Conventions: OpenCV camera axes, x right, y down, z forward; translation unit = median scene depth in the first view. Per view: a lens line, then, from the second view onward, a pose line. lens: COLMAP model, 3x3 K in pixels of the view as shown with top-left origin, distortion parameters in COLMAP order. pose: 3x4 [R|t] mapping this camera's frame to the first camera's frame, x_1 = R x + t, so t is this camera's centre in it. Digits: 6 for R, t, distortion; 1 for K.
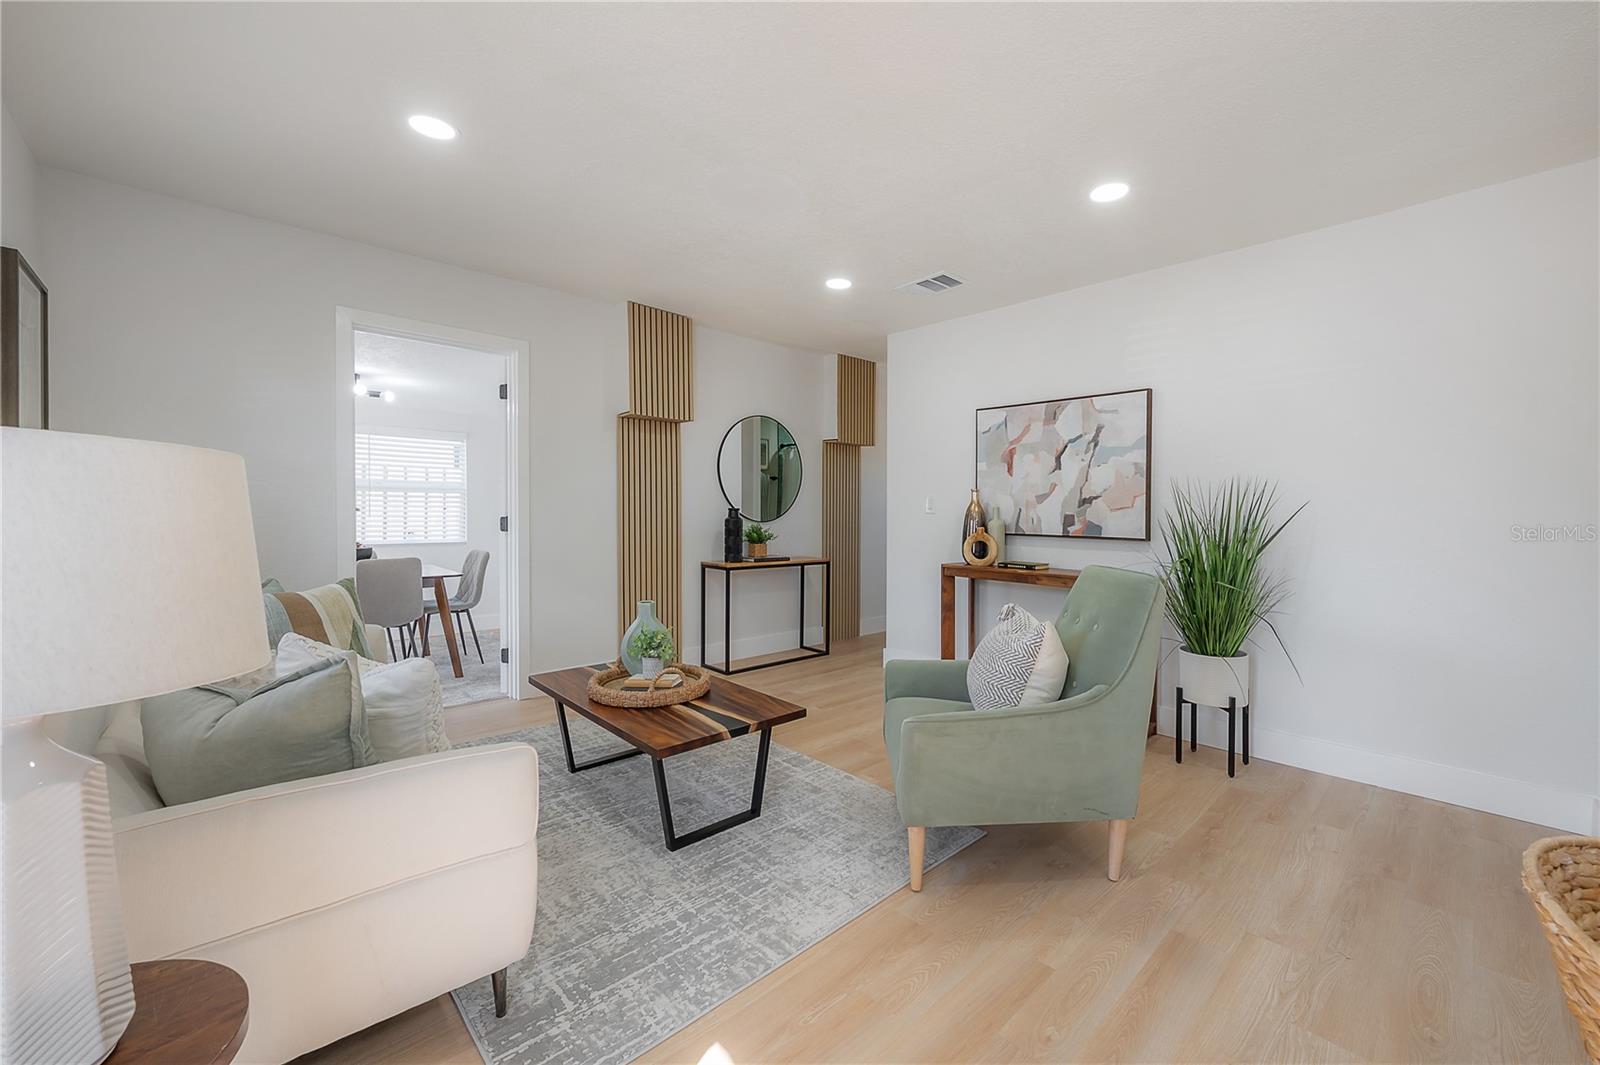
lens RADIAL K [[647.3, 0, 812.7], [0, 647.3, 525.3], [0, 0, 1]] dist [-0.005830, -0.000056]
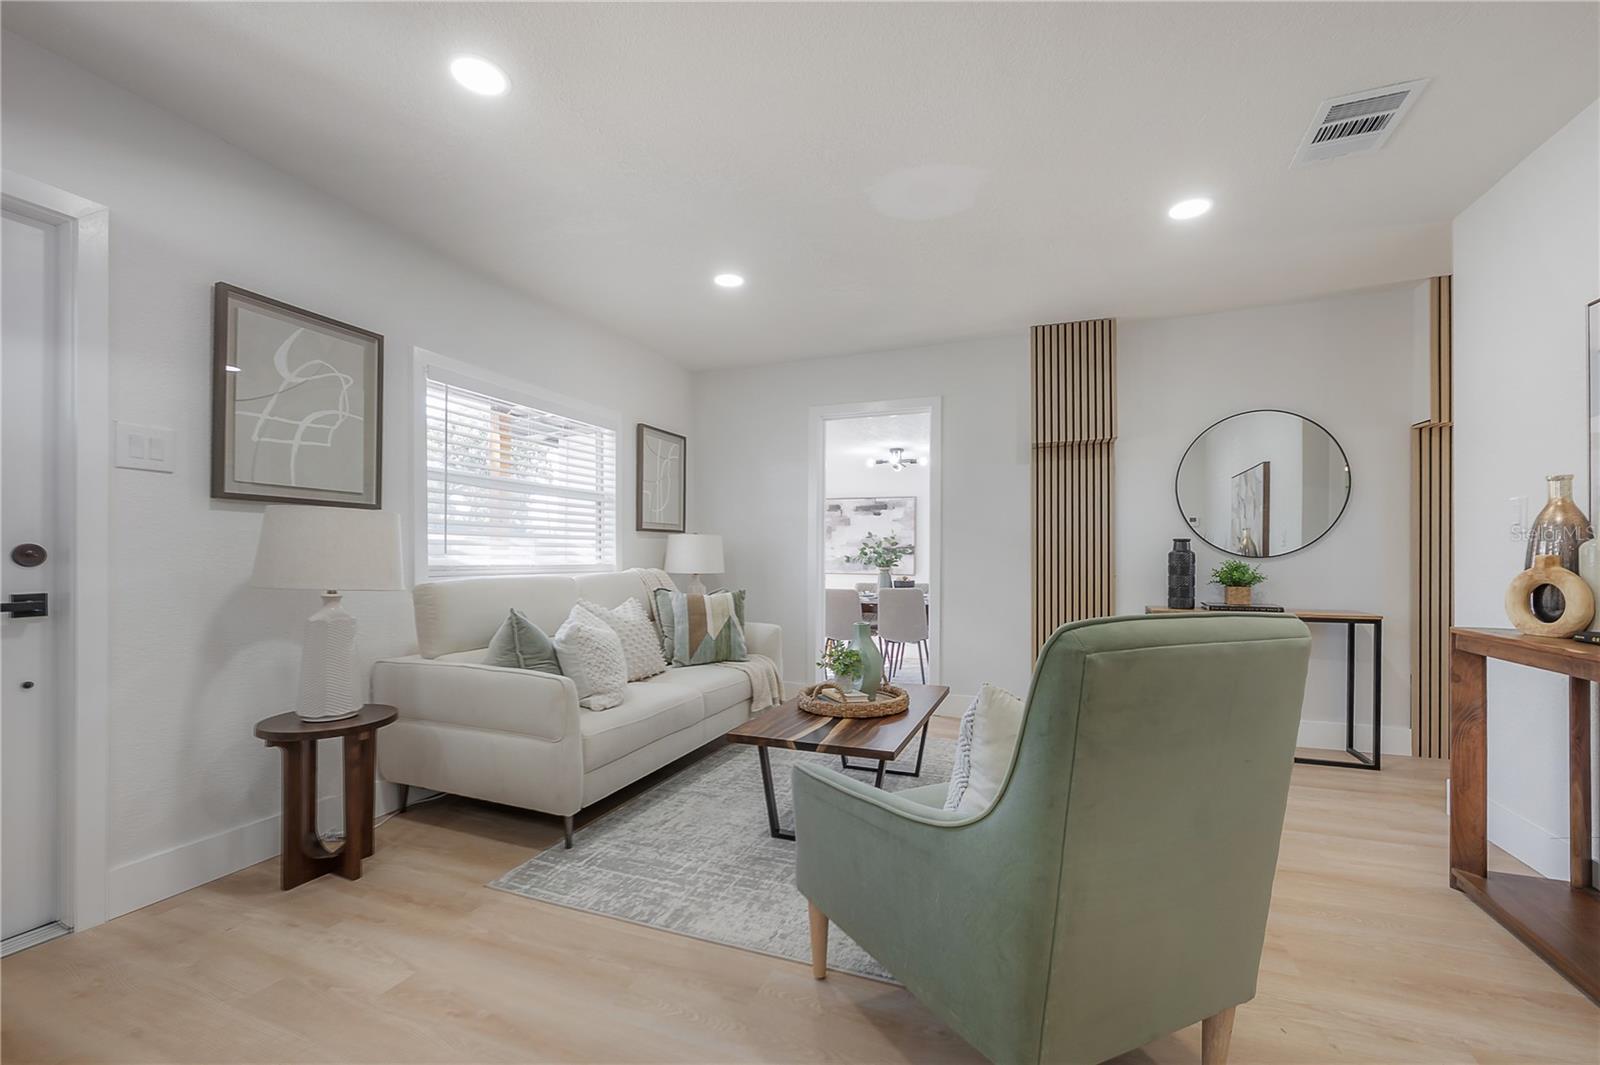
lens RADIAL K [[647.3, 0, 812.3], [0, 647.3, 556.8], [0, 0, 1]] dist [-0.005830, -0.000056]
pose [[0.427648, -0.014083, -0.903835, 0.486812], [-0.016324, 0.999595, -0.023299, 0.025197], [0.903798, 0.024718, 0.427245, 0.333340]]
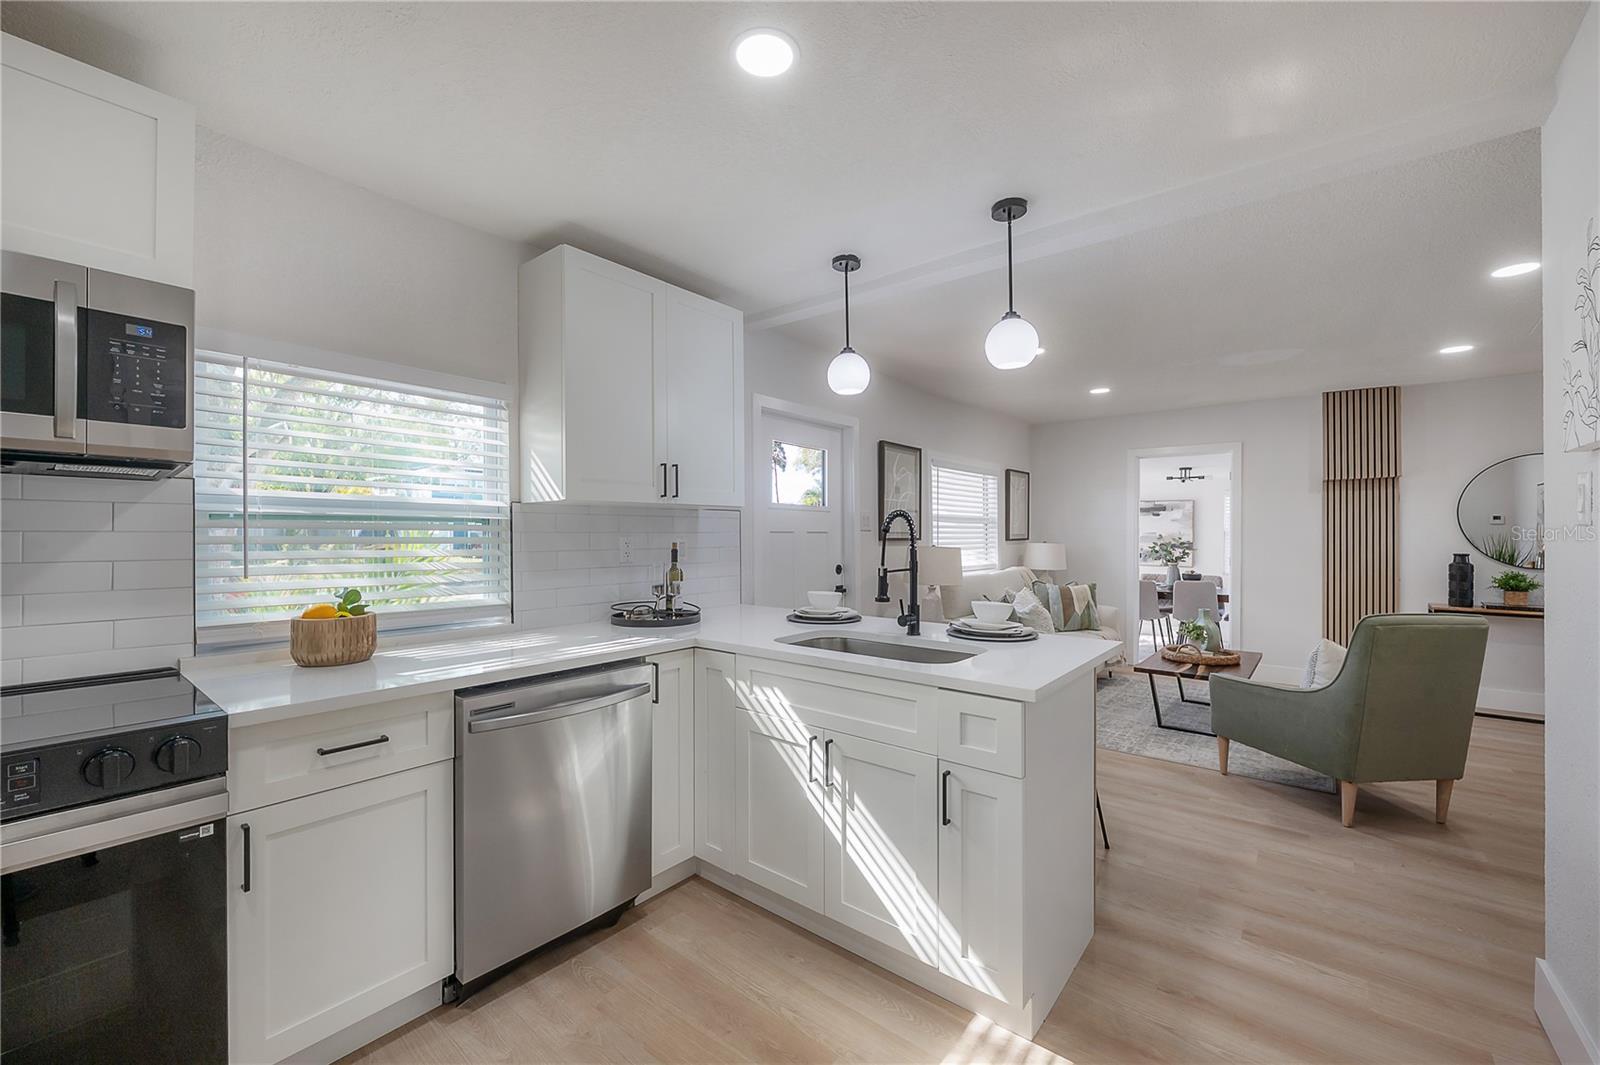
lens RADIAL K [[647.3, 0, 795.8], [0, 647.3, 530.0], [0, 0, 1]] dist [-0.005830, -0.000056]
pose [[0.115465, -0.014300, -0.993209, 0.966280], [-0.023465, 0.999578, -0.017120, -0.028007], [0.993034, 0.025283, 0.115081, -0.214491]]
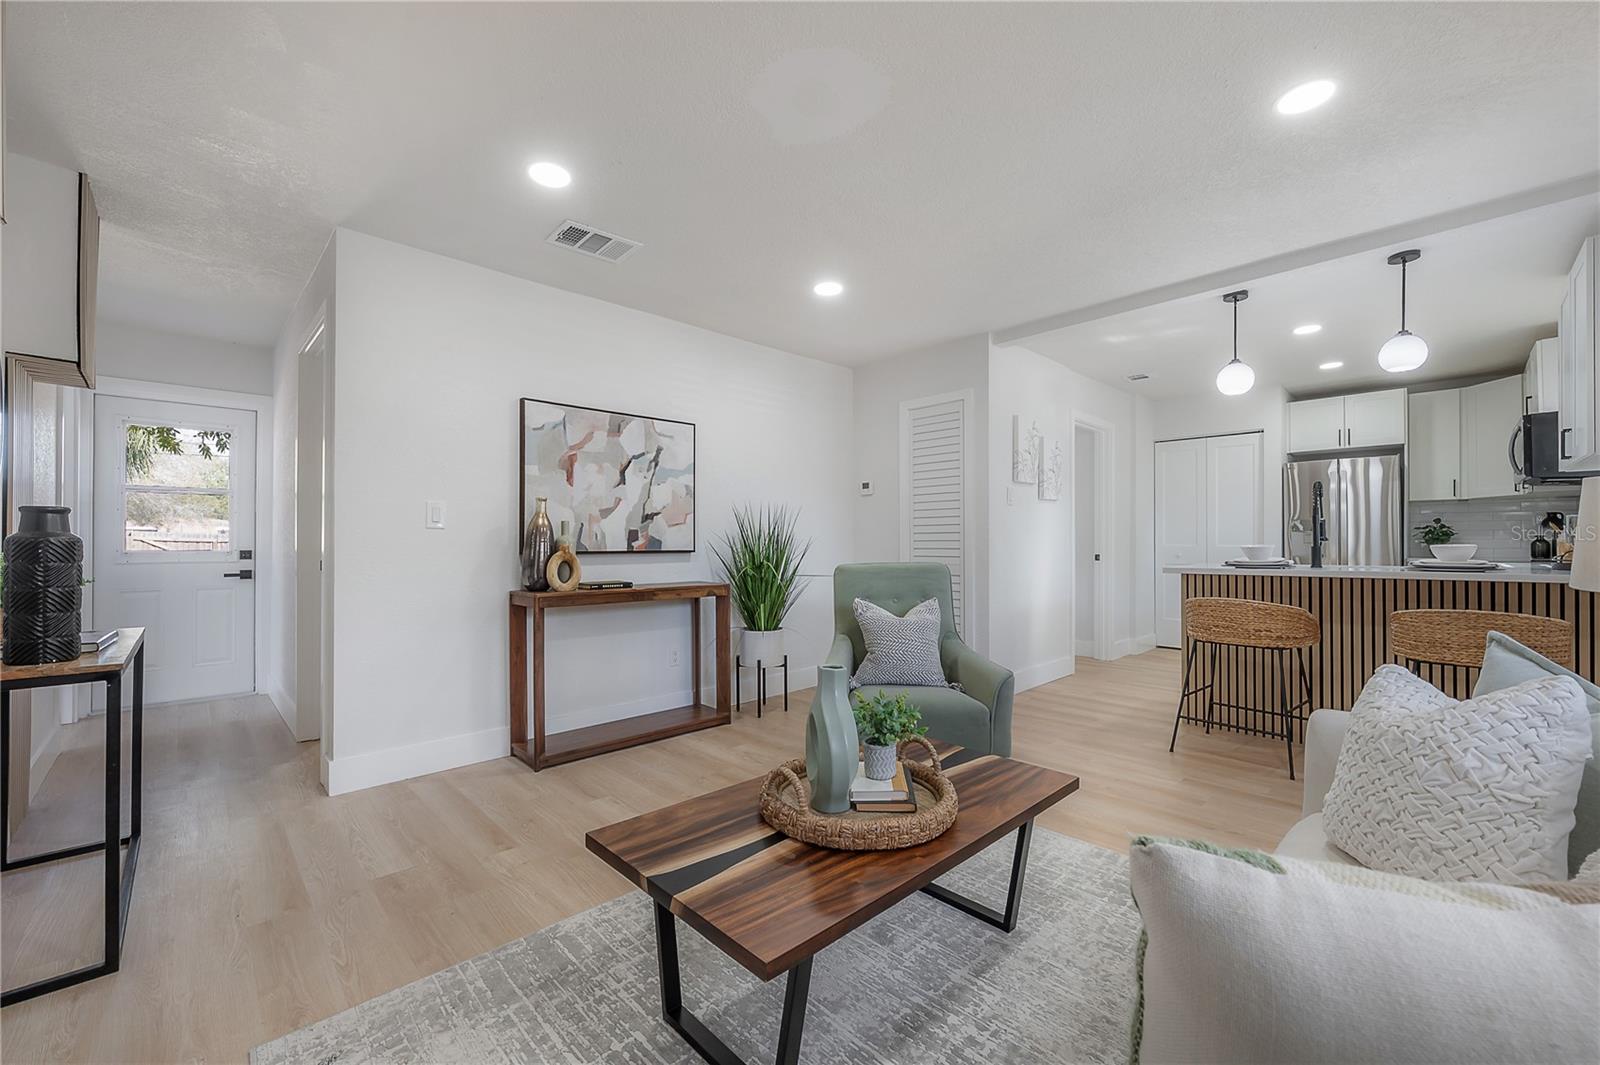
lens RADIAL K [[647.3, 0, 805.6], [0, 647.3, 541.0], [0, 0, 1]] dist [-0.005830, -0.000056]
pose [[-0.017574, -0.006612, 0.999824, -0.606858], [0.026179, 0.999632, 0.007071, 0.000354], [-0.999503, 0.026299, -0.017395, 0.742291]]
